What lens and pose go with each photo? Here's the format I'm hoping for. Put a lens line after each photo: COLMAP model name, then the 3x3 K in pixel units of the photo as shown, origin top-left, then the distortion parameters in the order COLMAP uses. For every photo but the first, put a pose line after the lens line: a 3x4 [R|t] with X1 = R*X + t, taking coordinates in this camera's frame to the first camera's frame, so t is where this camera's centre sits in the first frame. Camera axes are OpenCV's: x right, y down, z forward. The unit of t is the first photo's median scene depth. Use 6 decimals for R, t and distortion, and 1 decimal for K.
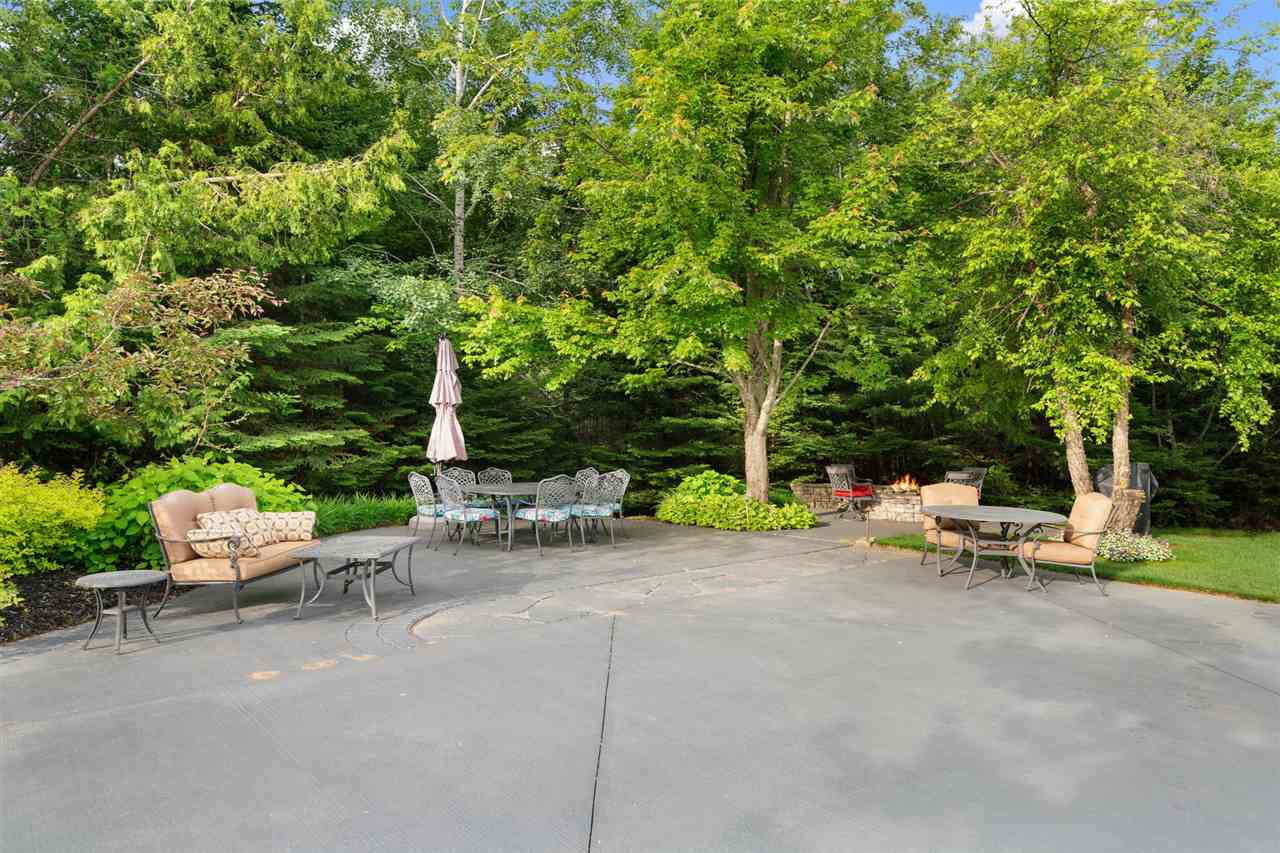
lens RADIAL K [[832.3, 0, 640.0], [0, 832.3, 426.5], [0, 0, 1]] dist [0.022187, -0.000783]
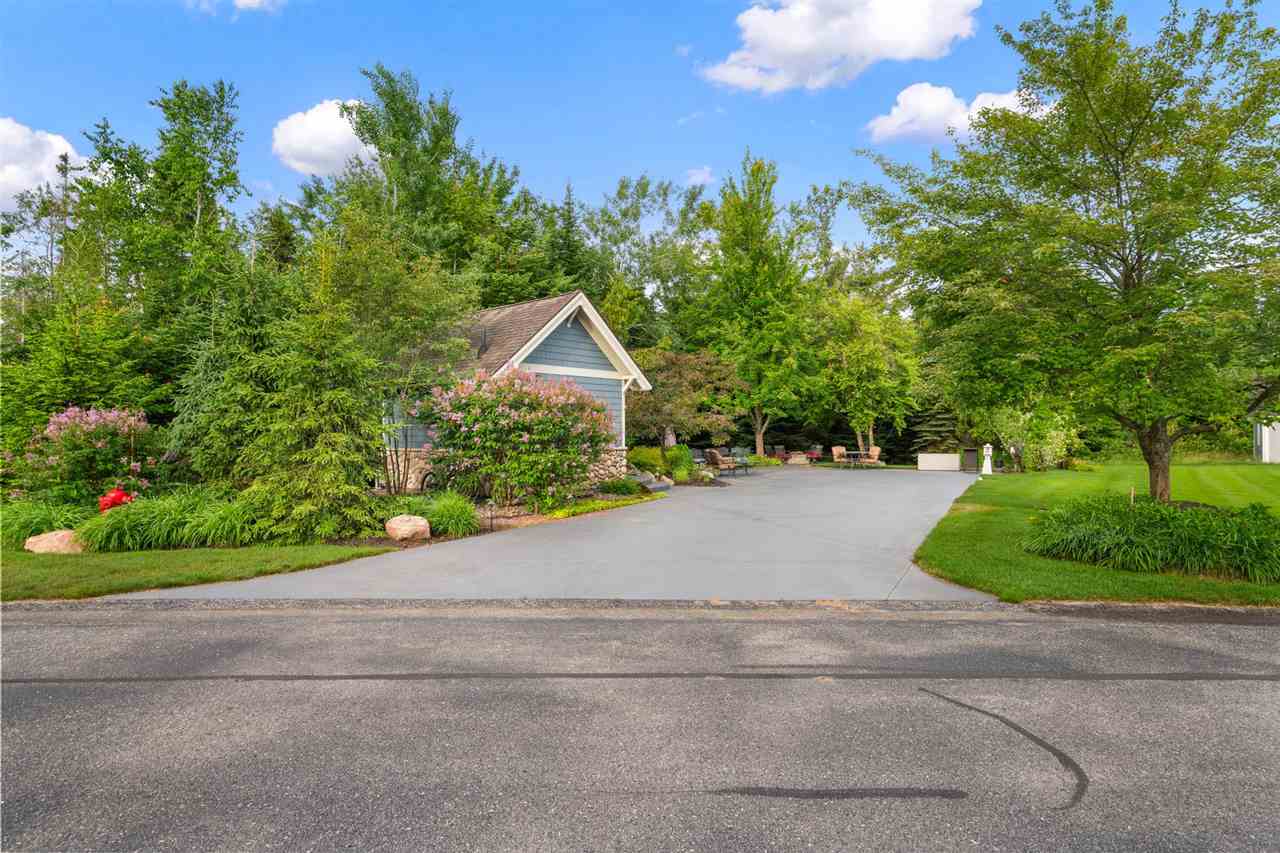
lens RADIAL K [[707.7, 0, 640.0], [0, 707.7, 426.5], [0, 0, 1]] dist [-0.001203, -0.000328]
pose [[0.949557, -0.021770, 0.312838, -1.092852], [0.022971, 0.999736, -0.000155, -0.030904], [-0.312752, 0.007334, 0.949807, -1.295875]]
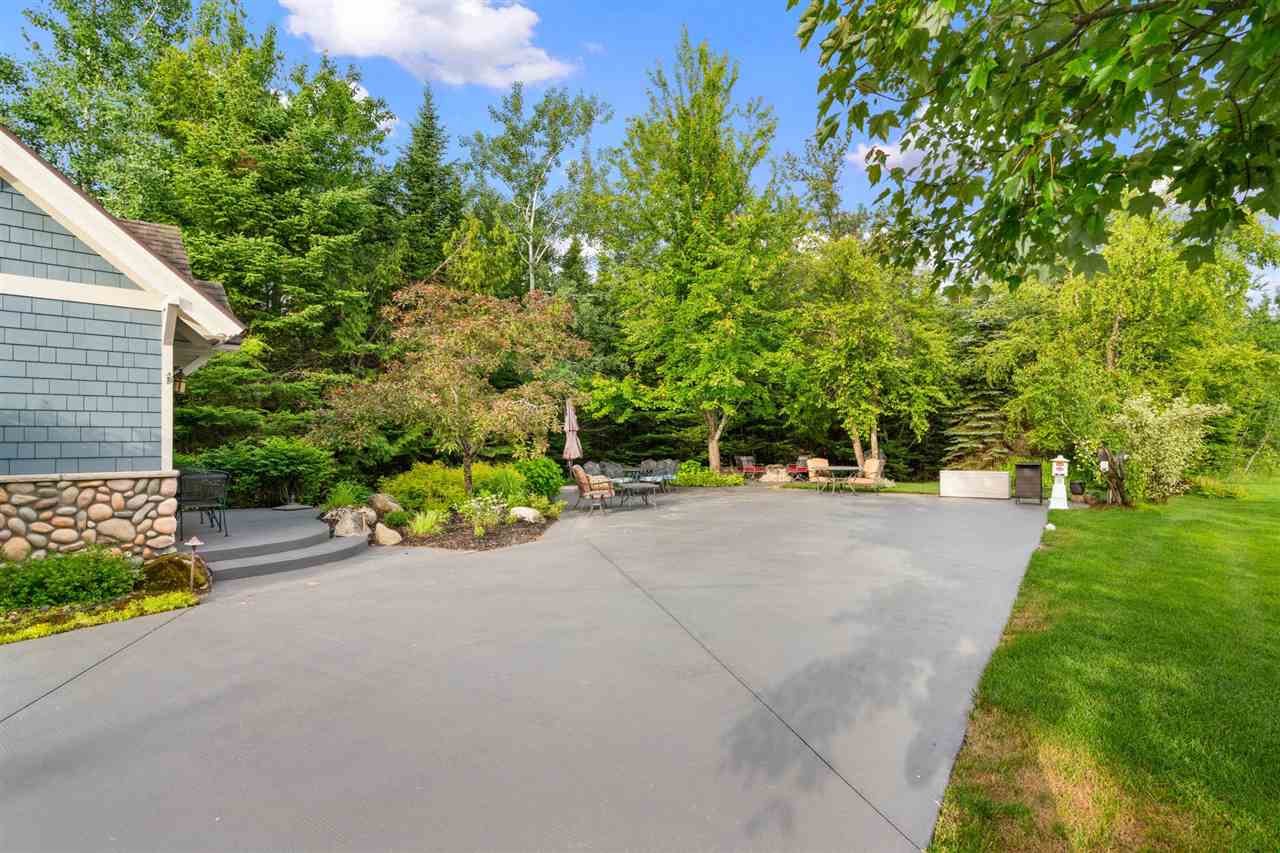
lens RADIAL K [[664.0, 0, 640.0], [0, 664.0, 426.5], [0, 0, 1]] dist [0.001150, 0.000289]
pose [[0.973310, -0.023427, 0.228298, -0.436499], [0.027540, 0.999510, -0.014849, -0.009108], [-0.227838, 0.020740, 0.973478, -0.592615]]
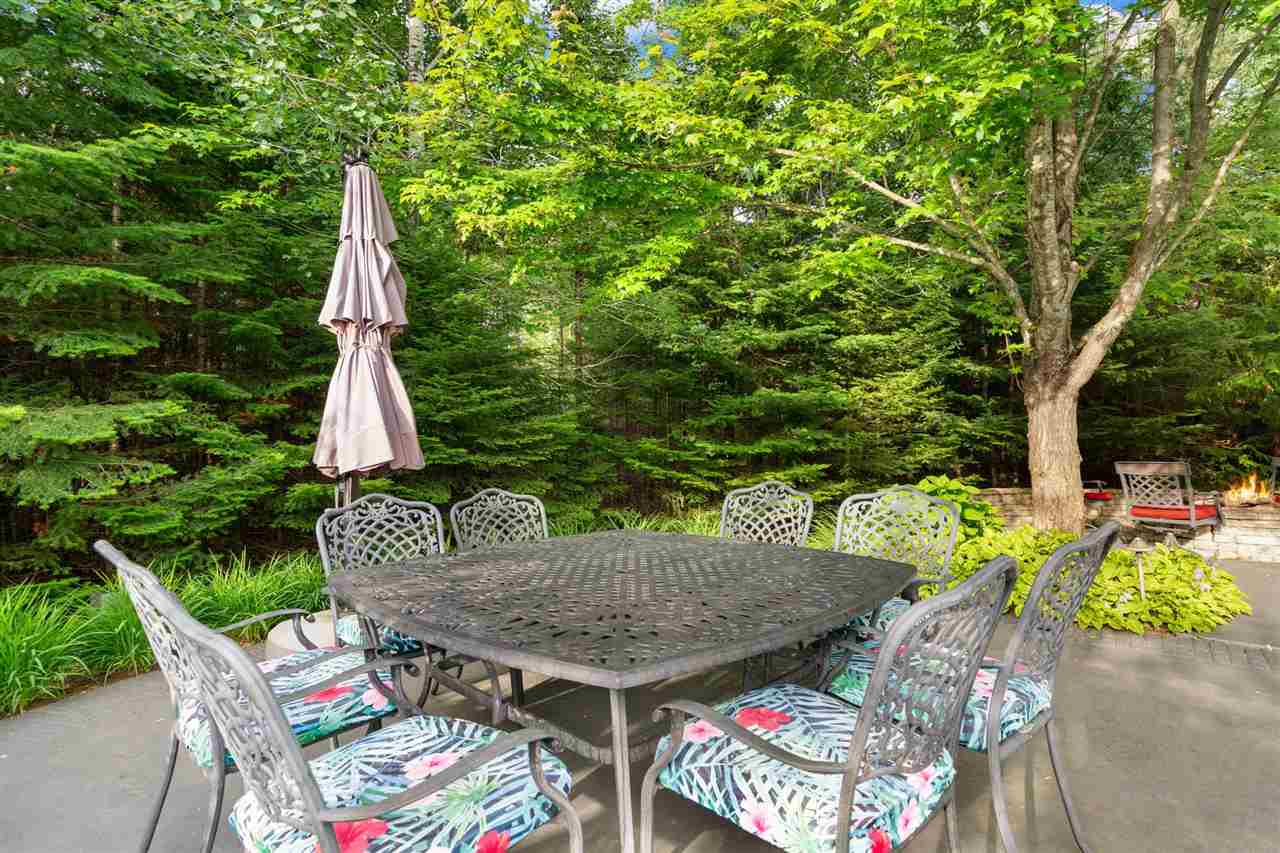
lens RADIAL K [[664.0, 0, 640.0], [0, 664.0, 426.5], [0, 0, 1]] dist [0.001150, 0.000289]
pose [[0.997025, -0.021604, 0.073994, -0.129182], [0.022473, 0.999688, -0.010944, 0.026292], [-0.073735, 0.012575, 0.997199, 0.684739]]
